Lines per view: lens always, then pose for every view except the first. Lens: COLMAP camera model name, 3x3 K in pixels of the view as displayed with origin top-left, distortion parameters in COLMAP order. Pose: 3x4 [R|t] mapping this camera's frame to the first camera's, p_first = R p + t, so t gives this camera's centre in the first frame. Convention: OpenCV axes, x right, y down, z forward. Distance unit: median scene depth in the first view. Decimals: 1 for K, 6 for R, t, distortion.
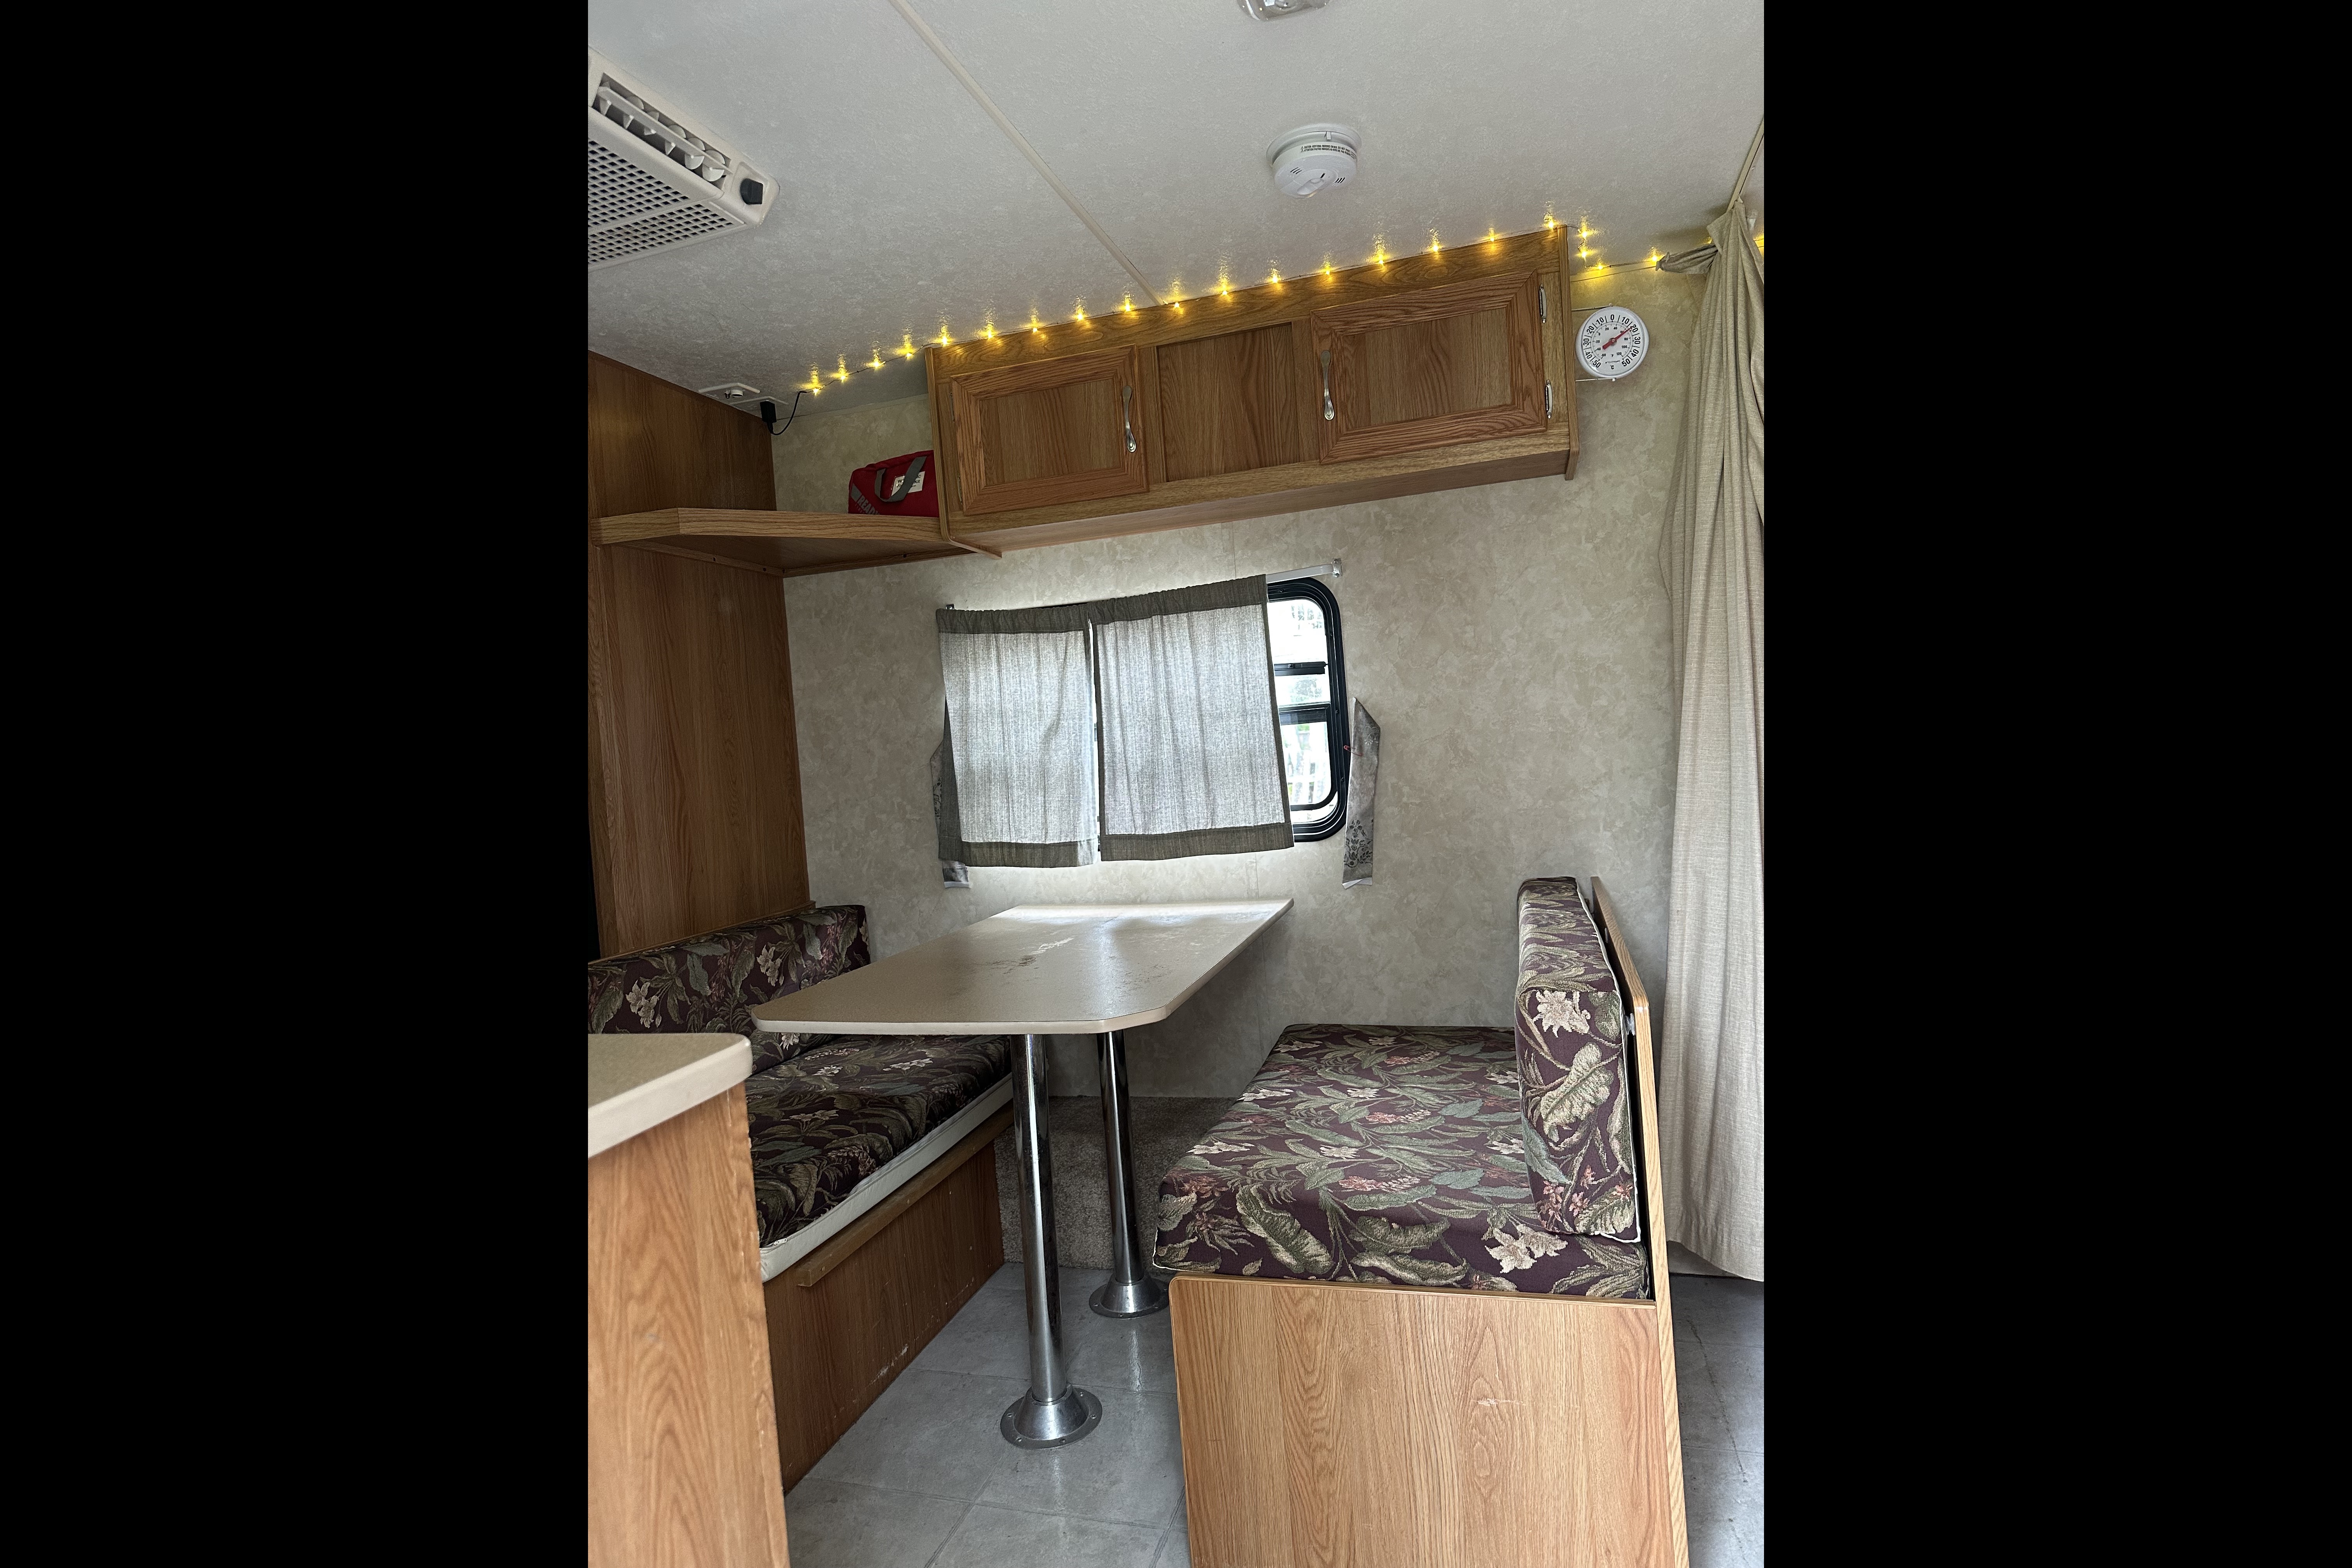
lens RADIAL K [[1143.5, 0, 1180.3], [0, 1143.5, 771.9], [0, 0, 1]] dist [0.091975, -0.000276]
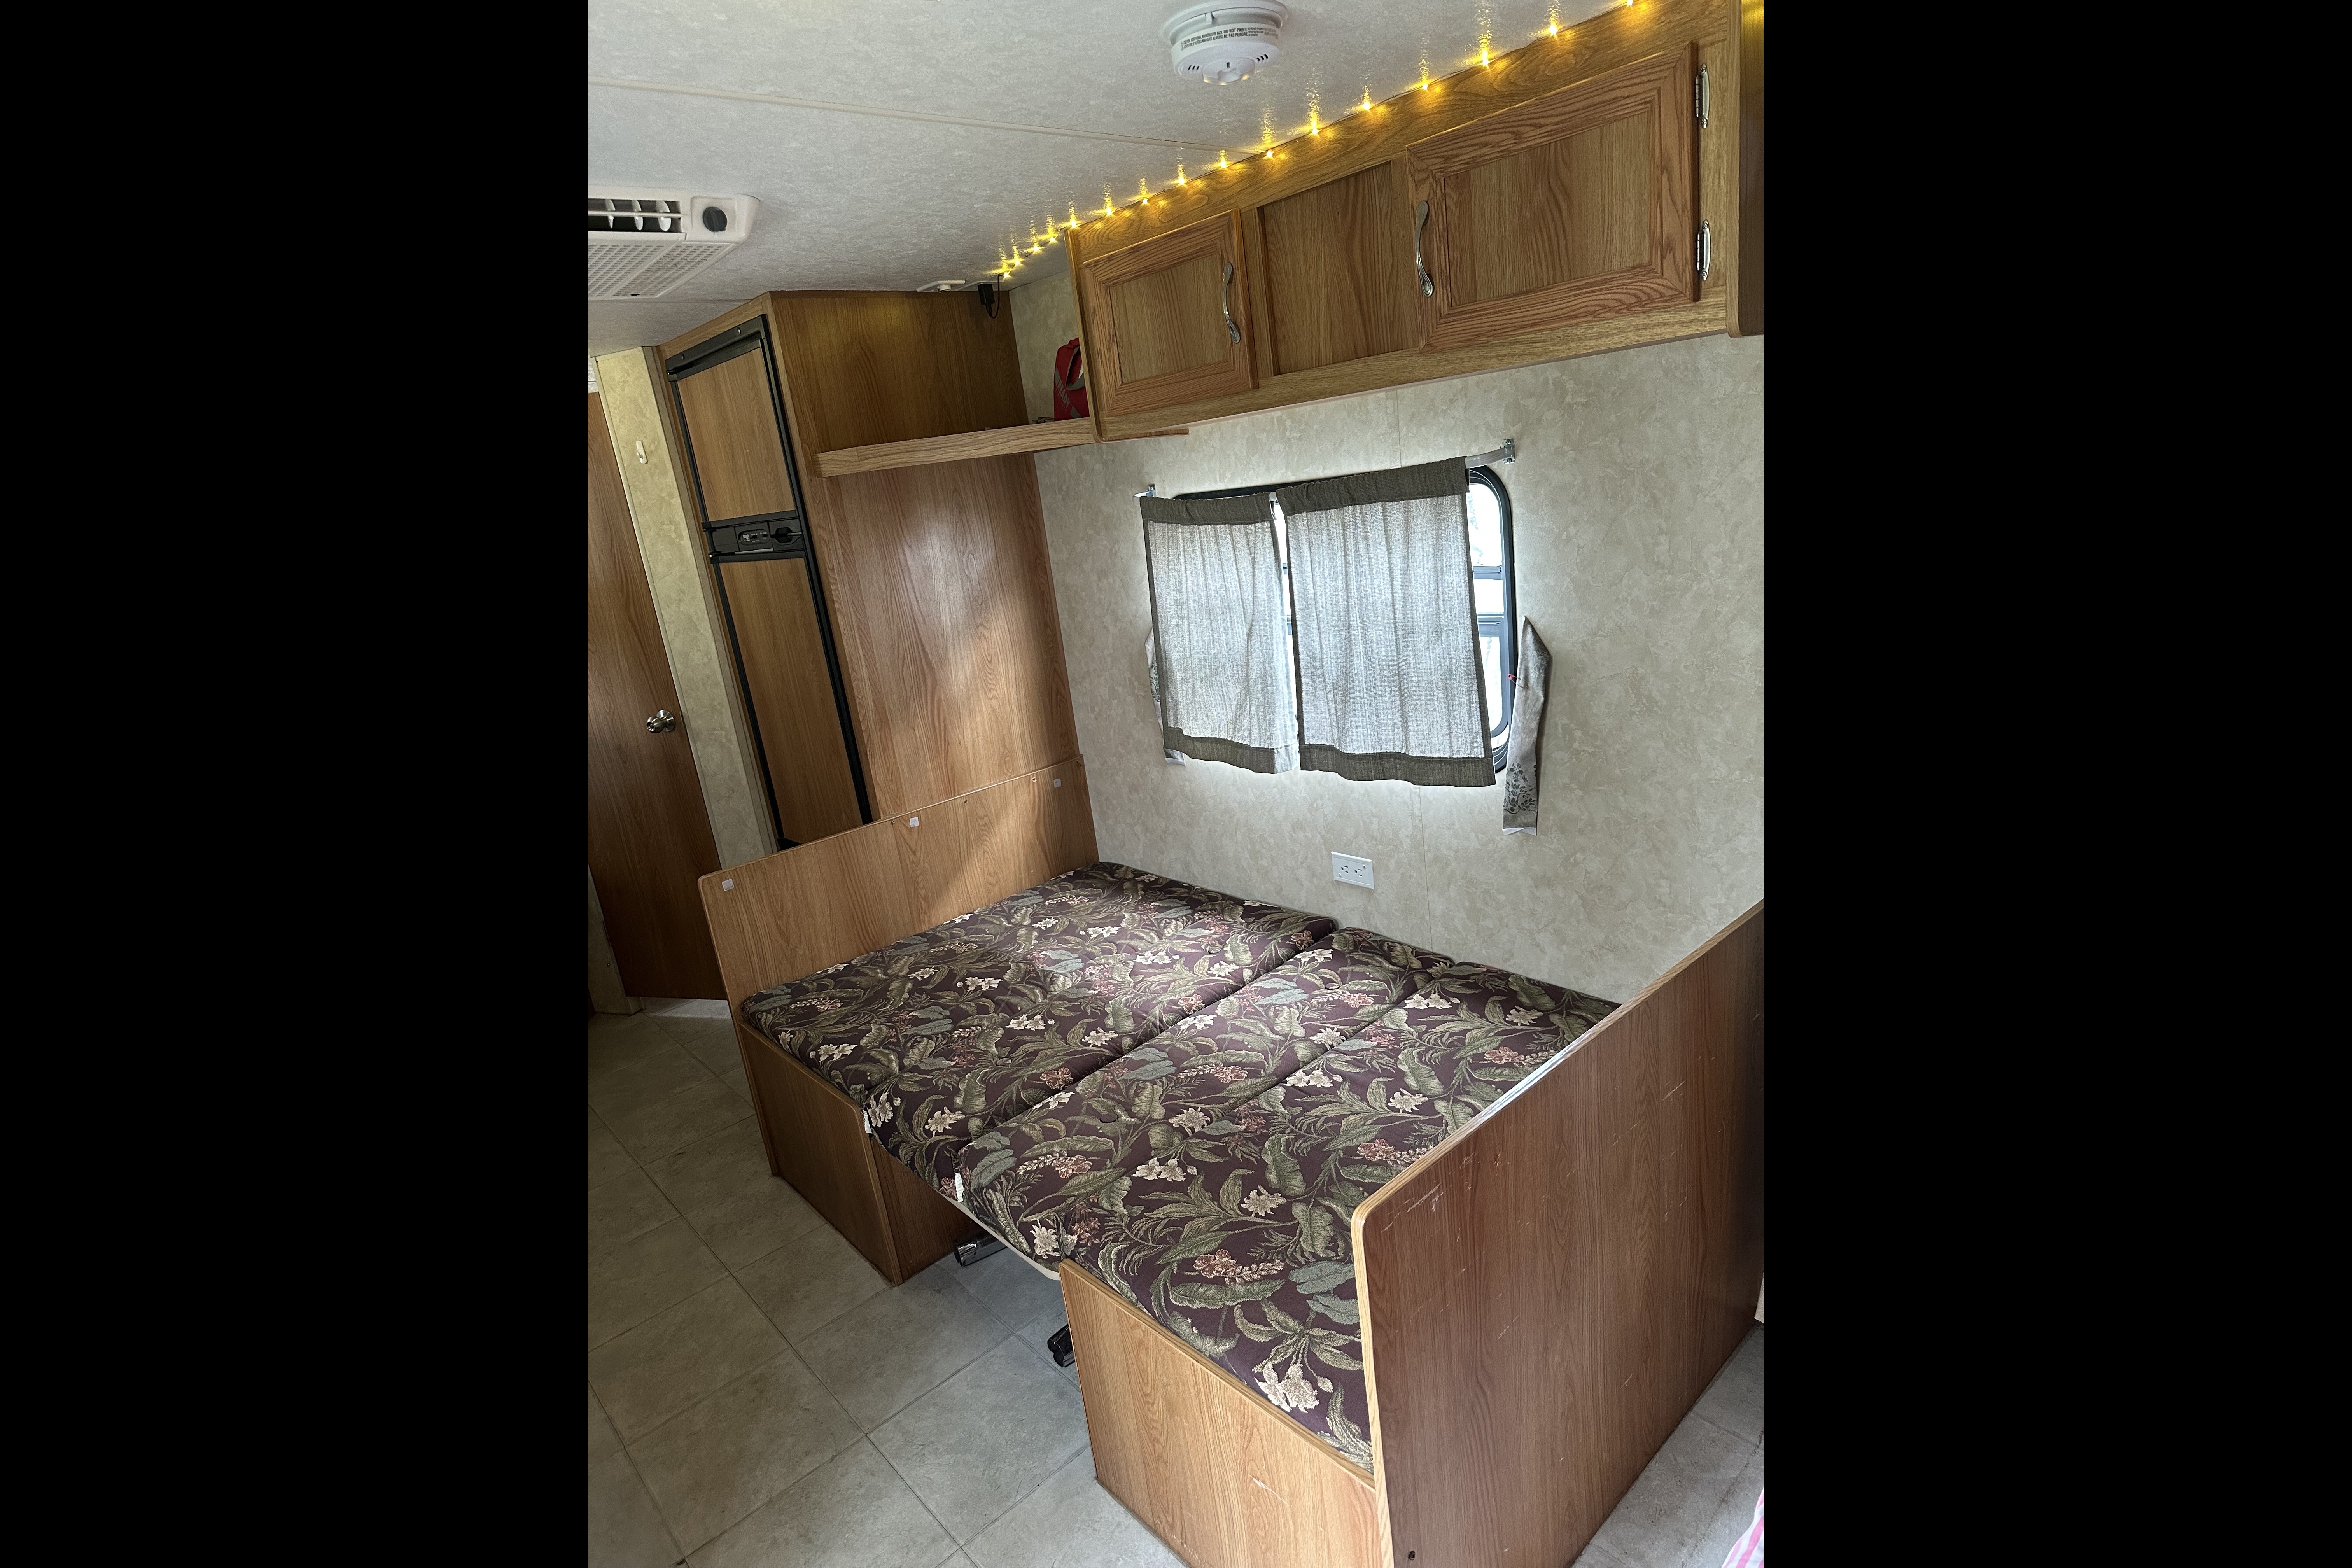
lens RADIAL K [[1140.3, 0, 1163.6], [0, 1140.3, 772.7], [0, 0, 1]] dist [0.038132, -0.000549]
pose [[0.849997, 0.104627, -0.516292, 0.394750], [0.053590, 0.957820, 0.282329, -0.217720], [0.524054, -0.267647, 0.808537, 0.190652]]
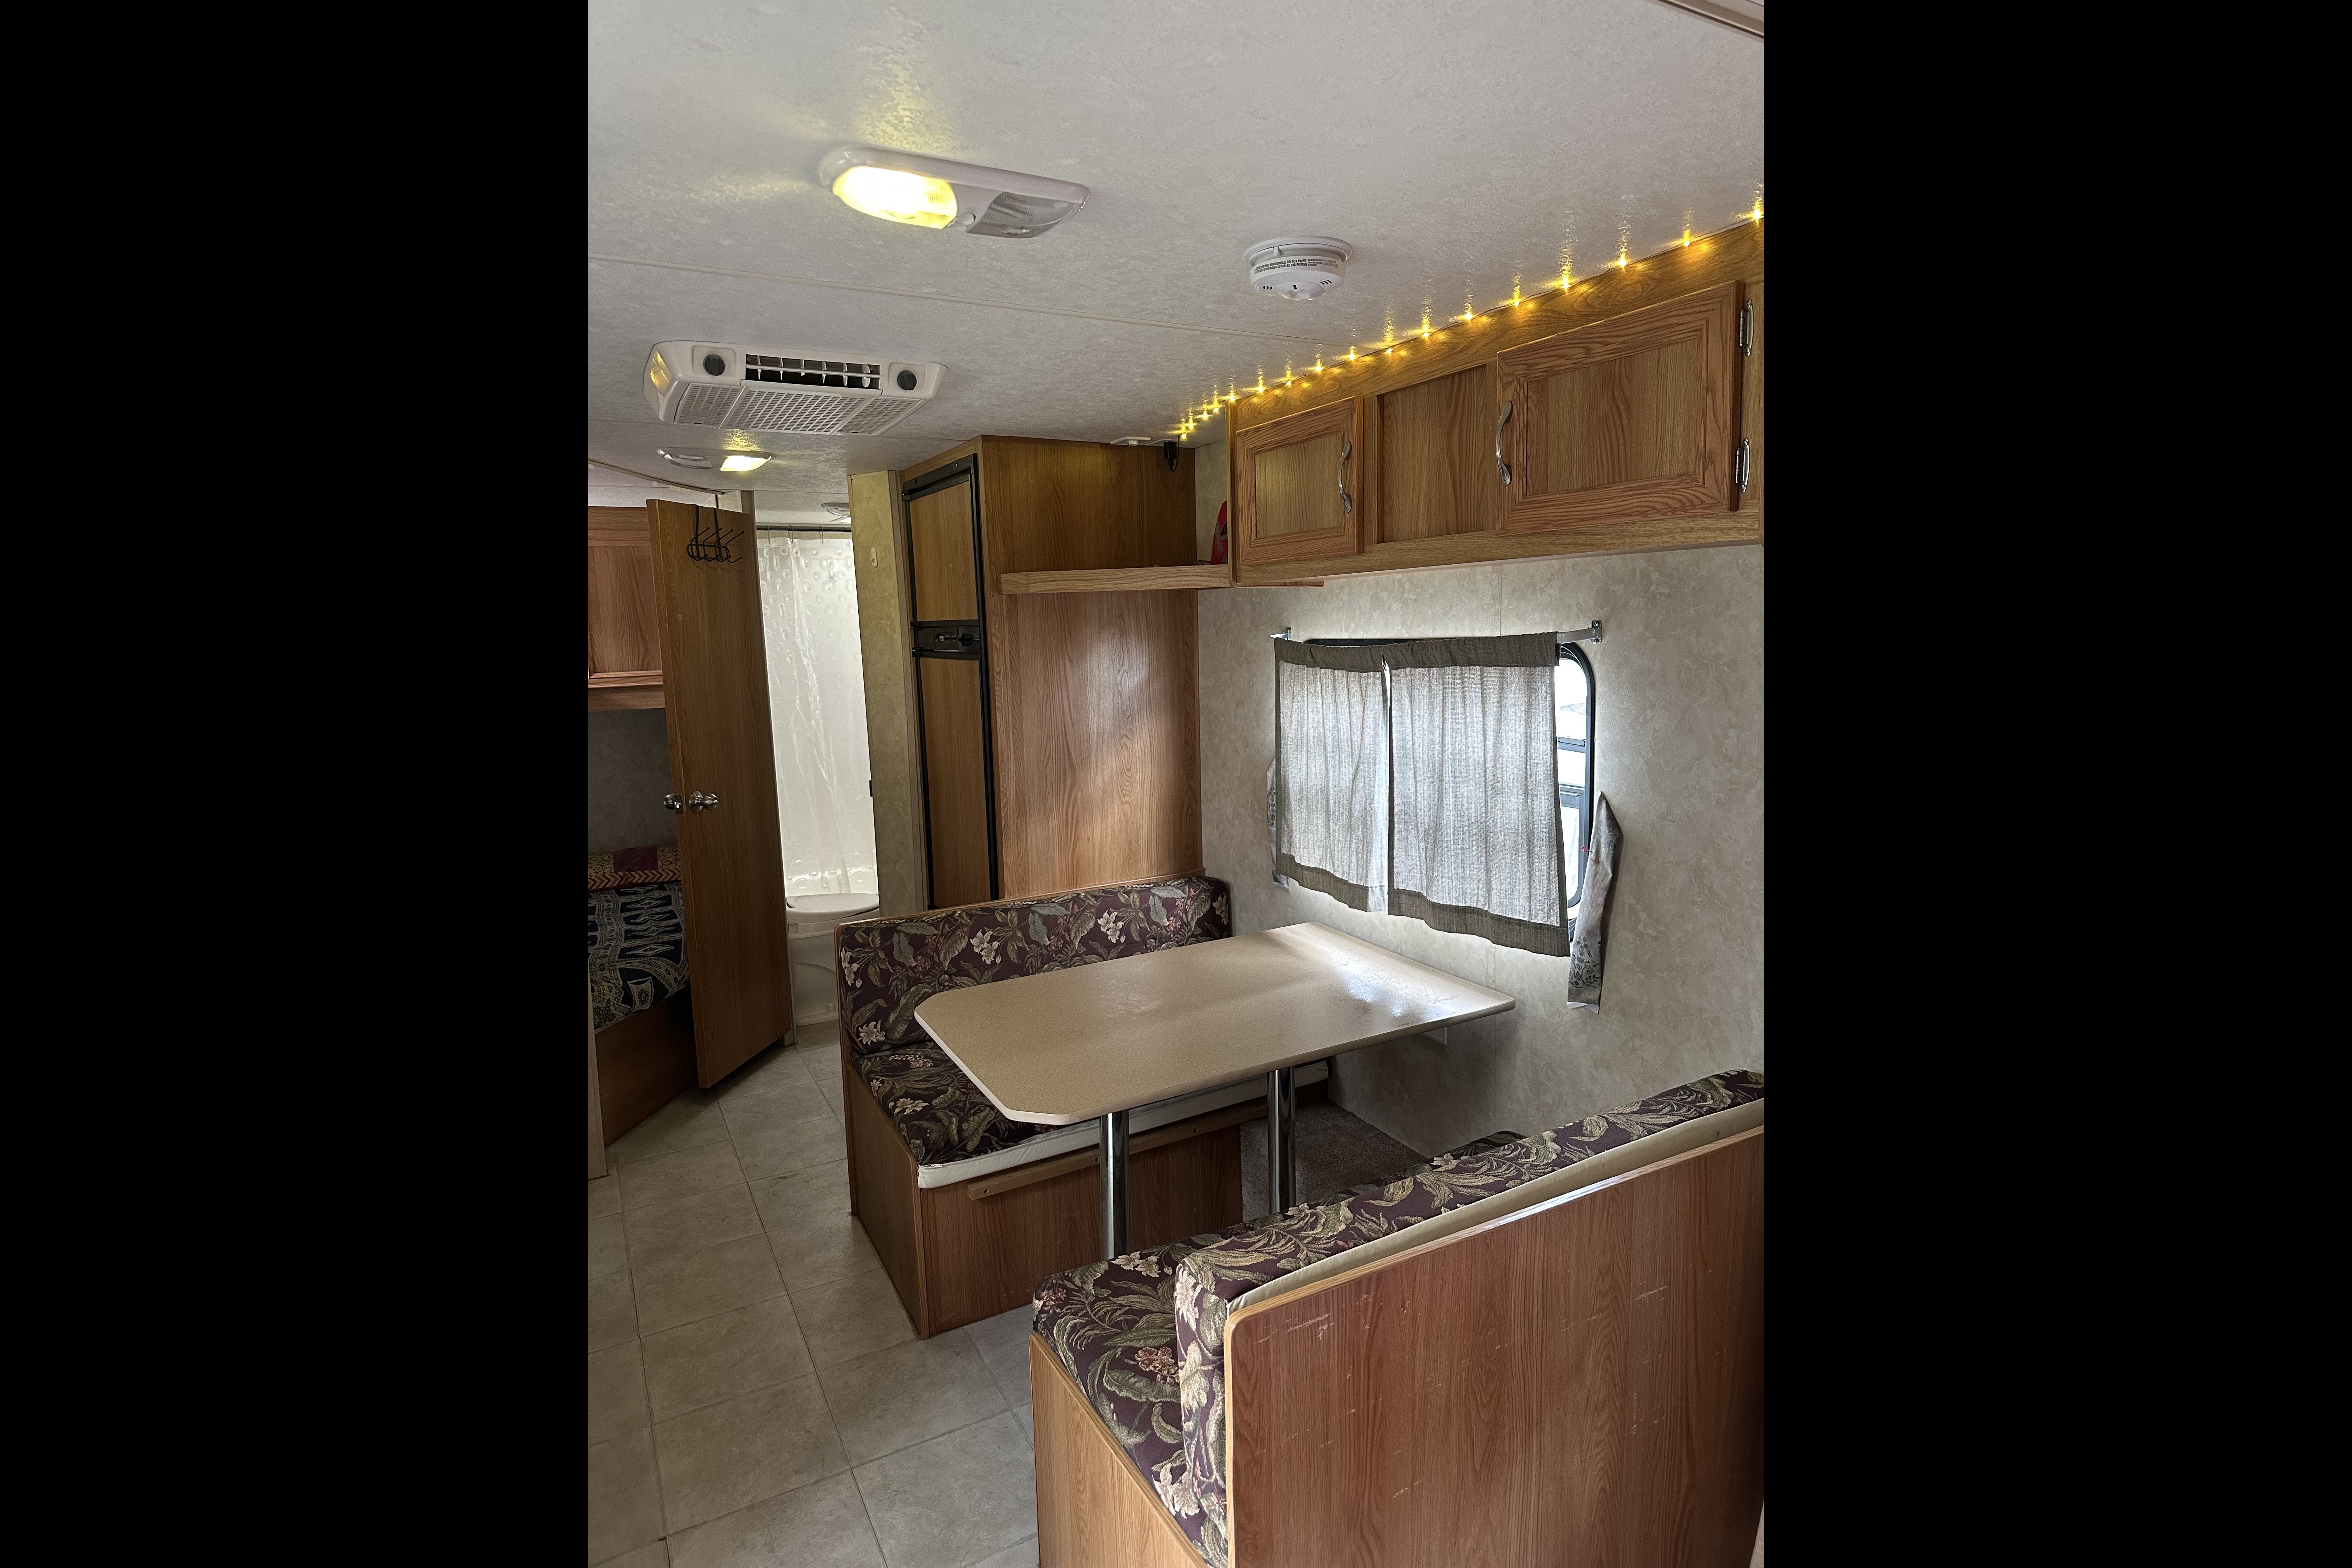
lens RADIAL K [[1126.5, 0, 1164.0], [0, 1126.5, 765.6], [0, 0, 1]] dist [0.126286, -0.104037]
pose [[0.708051, 0.146414, -0.690816, 0.536231], [-0.040846, 0.985123, 0.166925, -0.224233], [0.704979, -0.089974, 0.703498, 0.215201]]
